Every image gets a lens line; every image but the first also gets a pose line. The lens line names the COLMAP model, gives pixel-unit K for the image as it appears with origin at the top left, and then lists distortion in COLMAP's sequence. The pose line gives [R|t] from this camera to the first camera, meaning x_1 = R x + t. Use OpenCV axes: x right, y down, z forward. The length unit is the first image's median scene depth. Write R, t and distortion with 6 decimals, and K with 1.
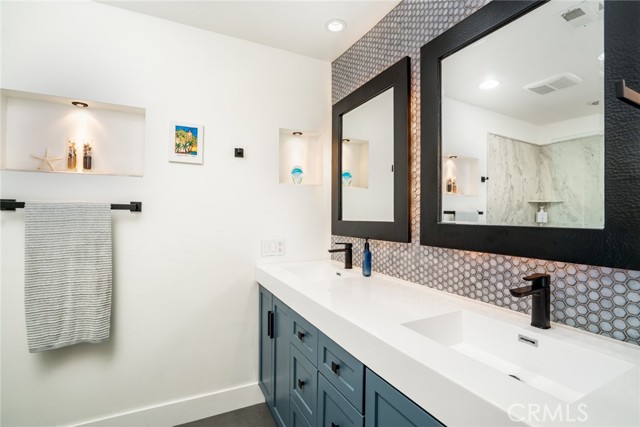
lens RADIAL K [[301.2, 0, 318.9], [0, 301.2, 214.4], [0, 0, 1]] dist [-0.023703, 0.004147]
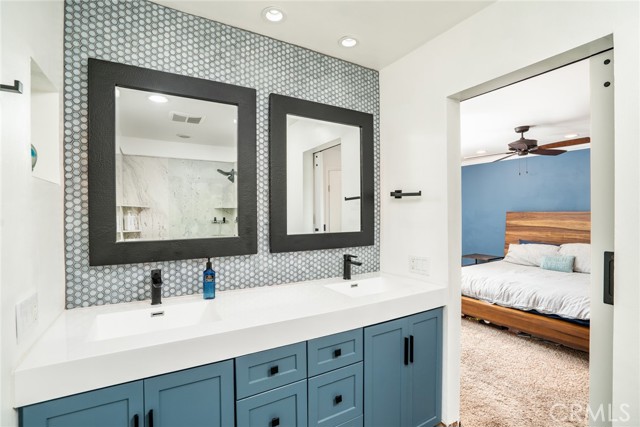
lens RADIAL K [[301.2, 0, 321.8], [0, 301.2, 213.7], [0, 0, 1]] dist [-0.023703, 0.004147]
pose [[-0.049371, -0.009379, 0.998736, -0.888119], [-0.001442, 0.999956, 0.009319, -0.070872], [-0.998779, -0.000980, -0.049382, 0.831974]]
